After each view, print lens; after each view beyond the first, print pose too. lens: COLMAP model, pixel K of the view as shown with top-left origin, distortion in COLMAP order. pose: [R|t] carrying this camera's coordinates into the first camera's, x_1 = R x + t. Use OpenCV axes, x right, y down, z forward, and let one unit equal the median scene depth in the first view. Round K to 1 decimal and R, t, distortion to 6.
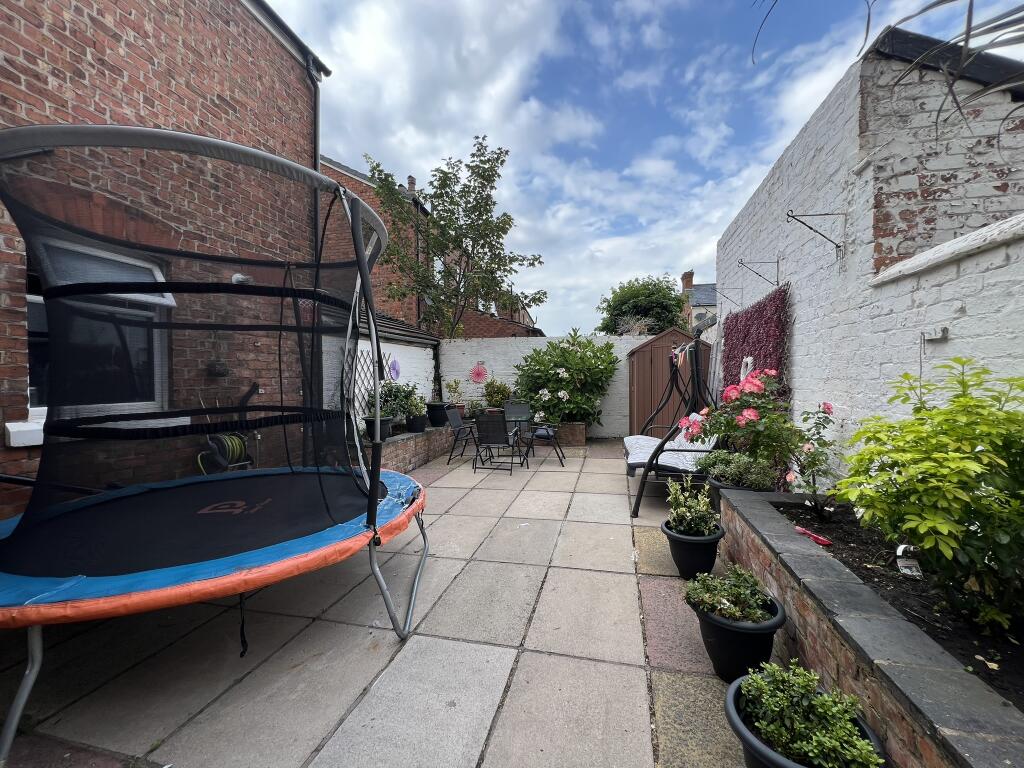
lens RADIAL K [[414.0, 0, 514.1], [0, 414.0, 383.3], [0, 0, 1]] dist [-0.002997, 0.000016]
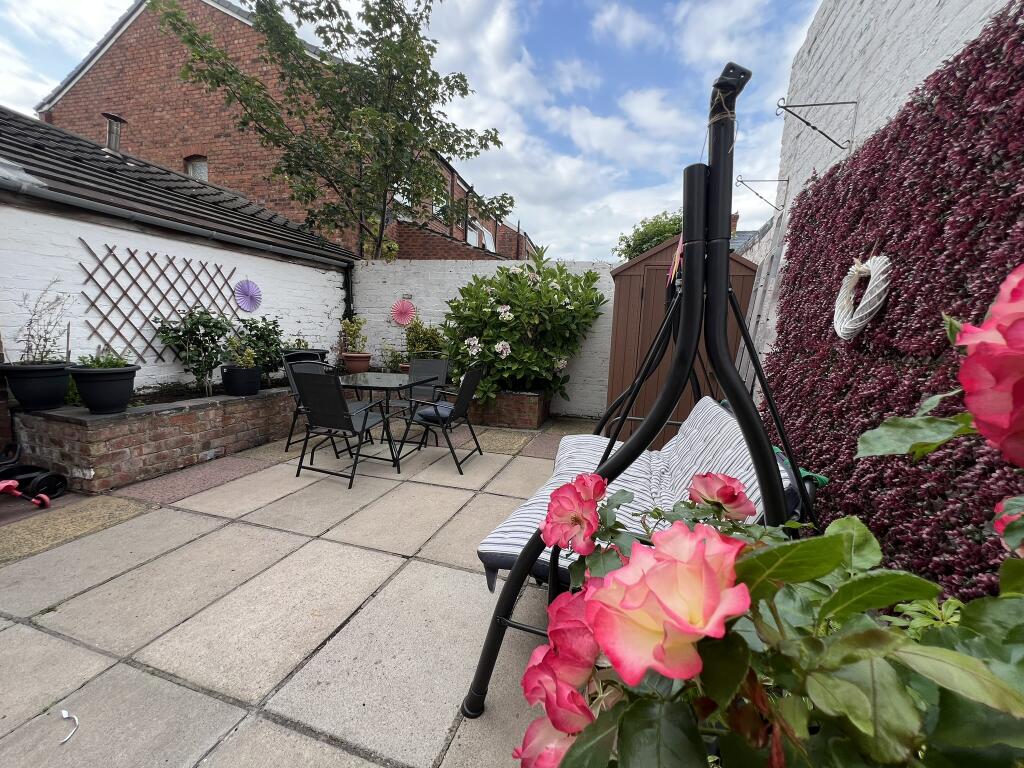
lens RADIAL K [[414.0, 0, 513.0], [0, 414.0, 383.4], [0, 0, 1]] dist [-0.002997, 0.000016]
pose [[0.996386, 0.060698, -0.059413, 0.165702], [-0.053911, 0.992486, 0.109837, 0.010609], [0.065633, -0.106237, 0.992172, 0.353258]]
